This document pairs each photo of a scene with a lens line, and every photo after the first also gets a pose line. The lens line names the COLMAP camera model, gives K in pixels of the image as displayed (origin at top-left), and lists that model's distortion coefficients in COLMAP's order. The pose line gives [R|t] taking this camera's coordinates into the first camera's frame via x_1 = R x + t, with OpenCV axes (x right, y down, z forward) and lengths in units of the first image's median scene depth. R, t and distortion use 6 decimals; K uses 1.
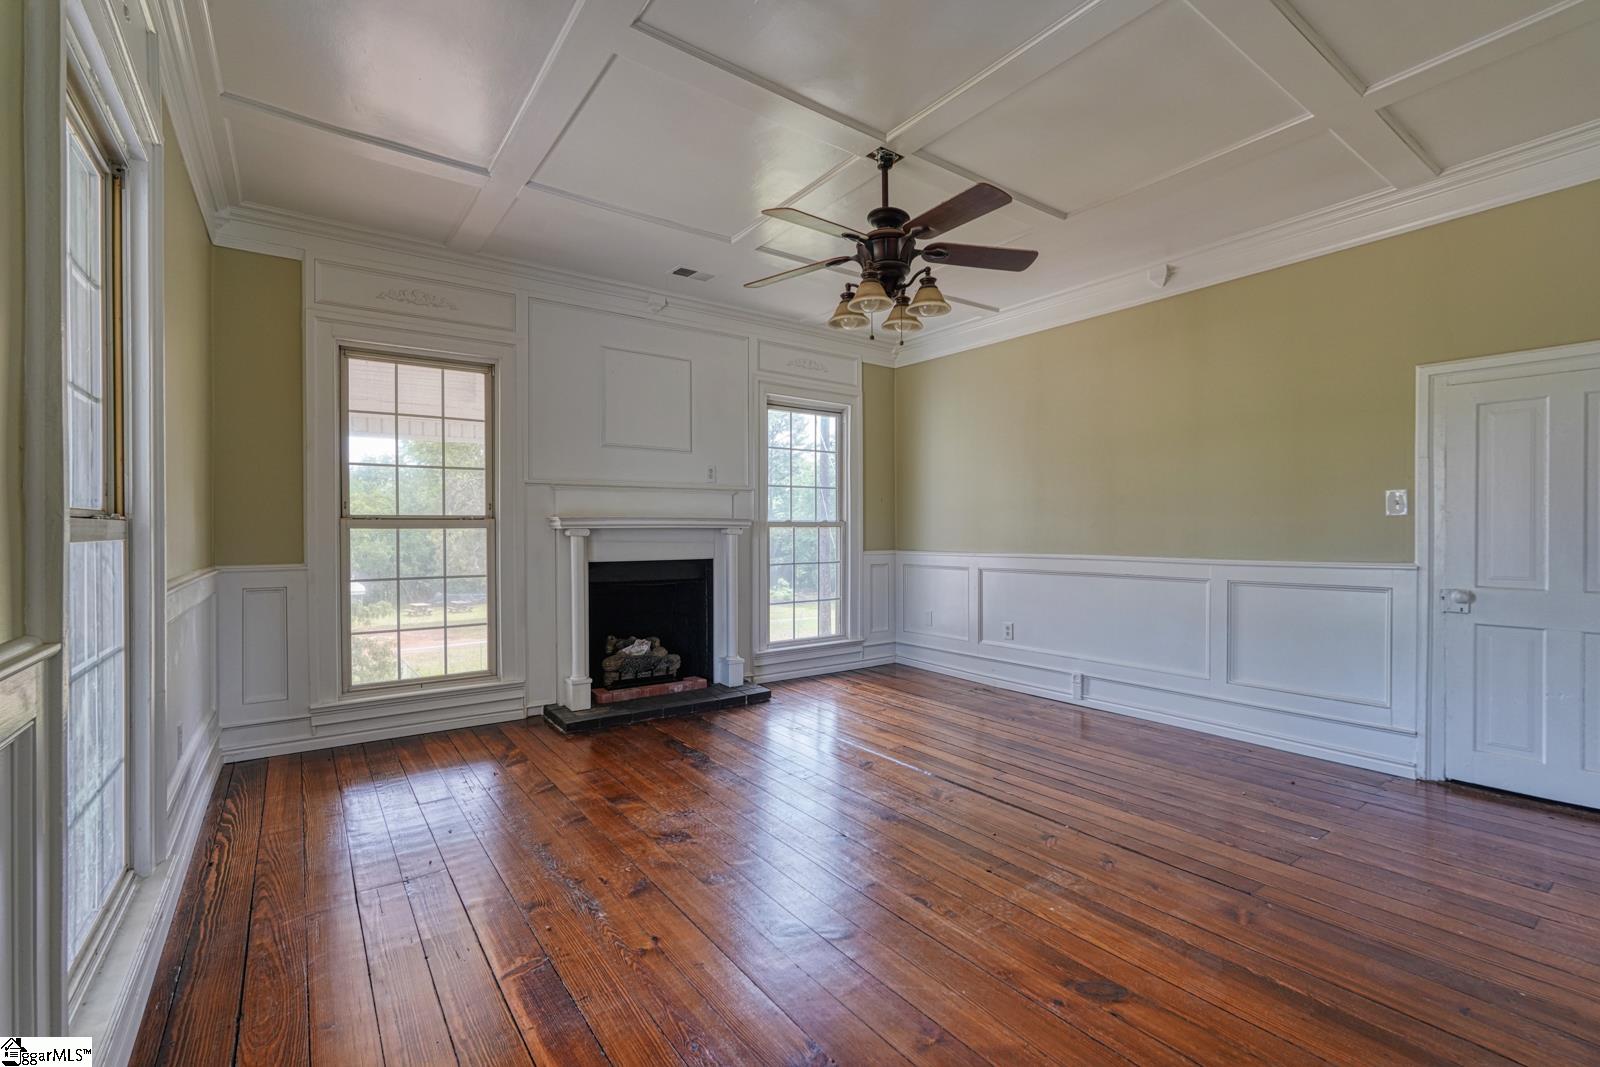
lens RADIAL K [[703.7, 0, 794.9], [0, 703.7, 535.1], [0, 0, 1]] dist [-0.021751, 0.010627]
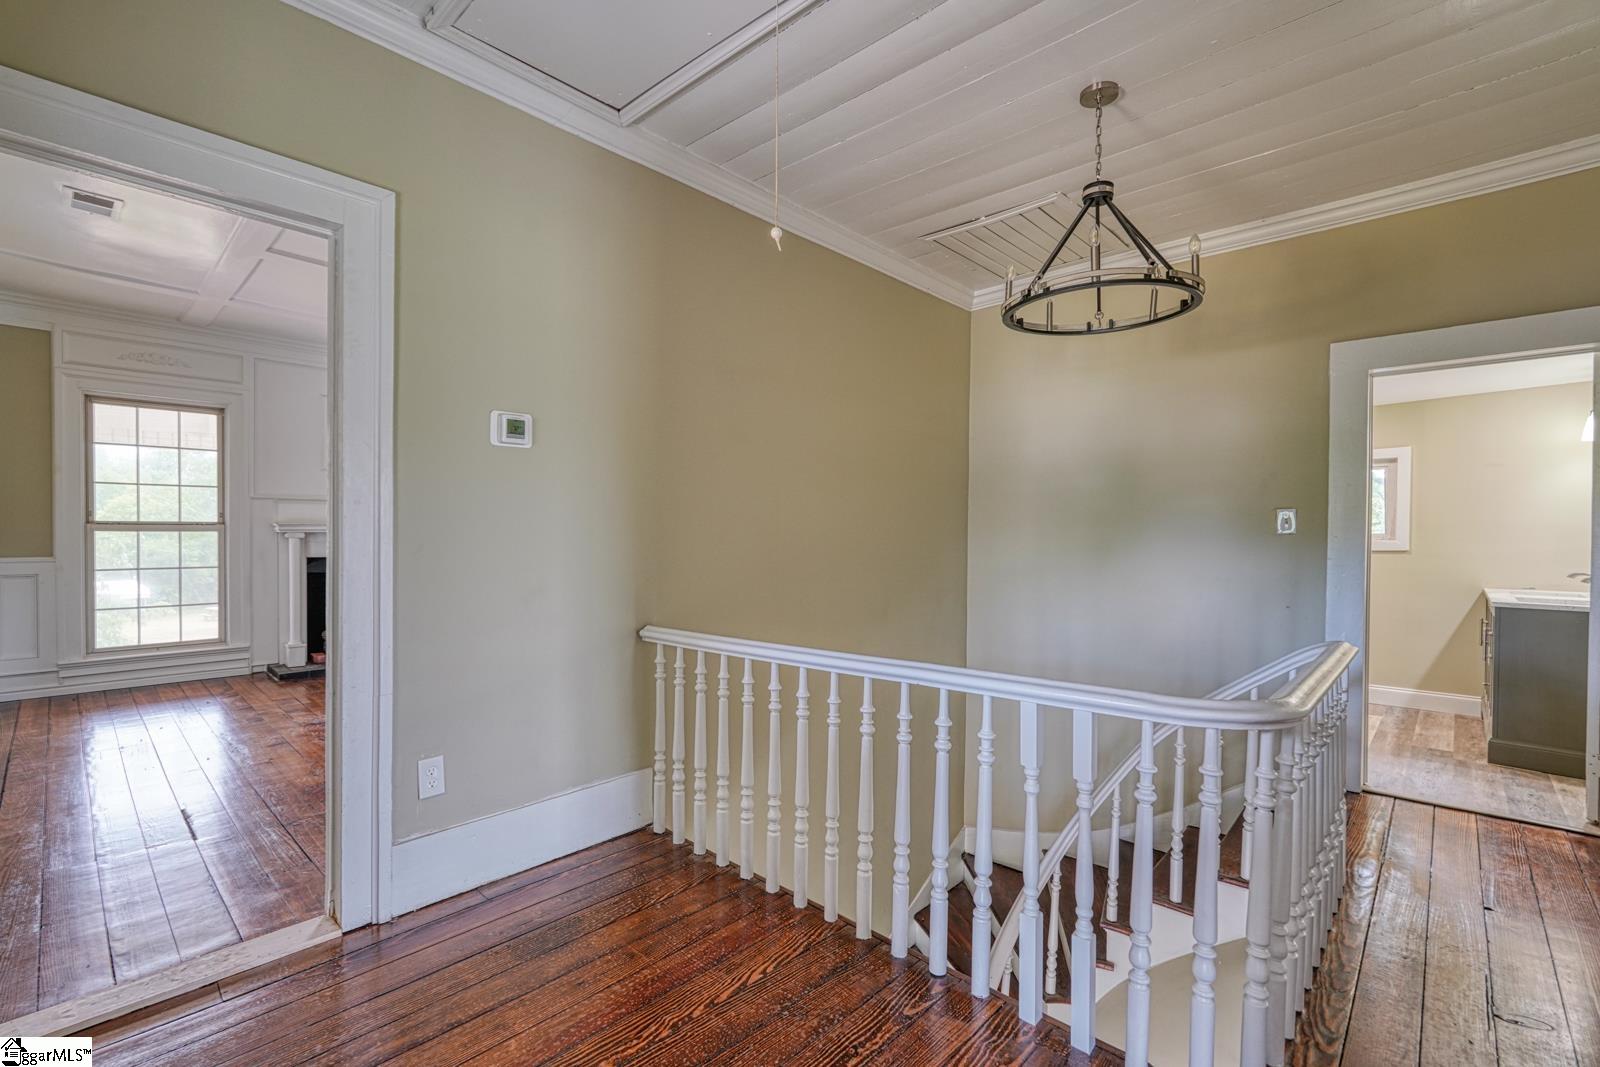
lens RADIAL K [[714.9, 0, 799.7], [0, 714.9, 542.7], [0, 0, 1]] dist [-0.002059, 0.001076]
pose [[0.982375, 0.003304, 0.186892, 0.403420], [-0.003634, 0.999992, 0.001423, 0.005454], [-0.186886, -0.002077, 0.982379, -0.553728]]
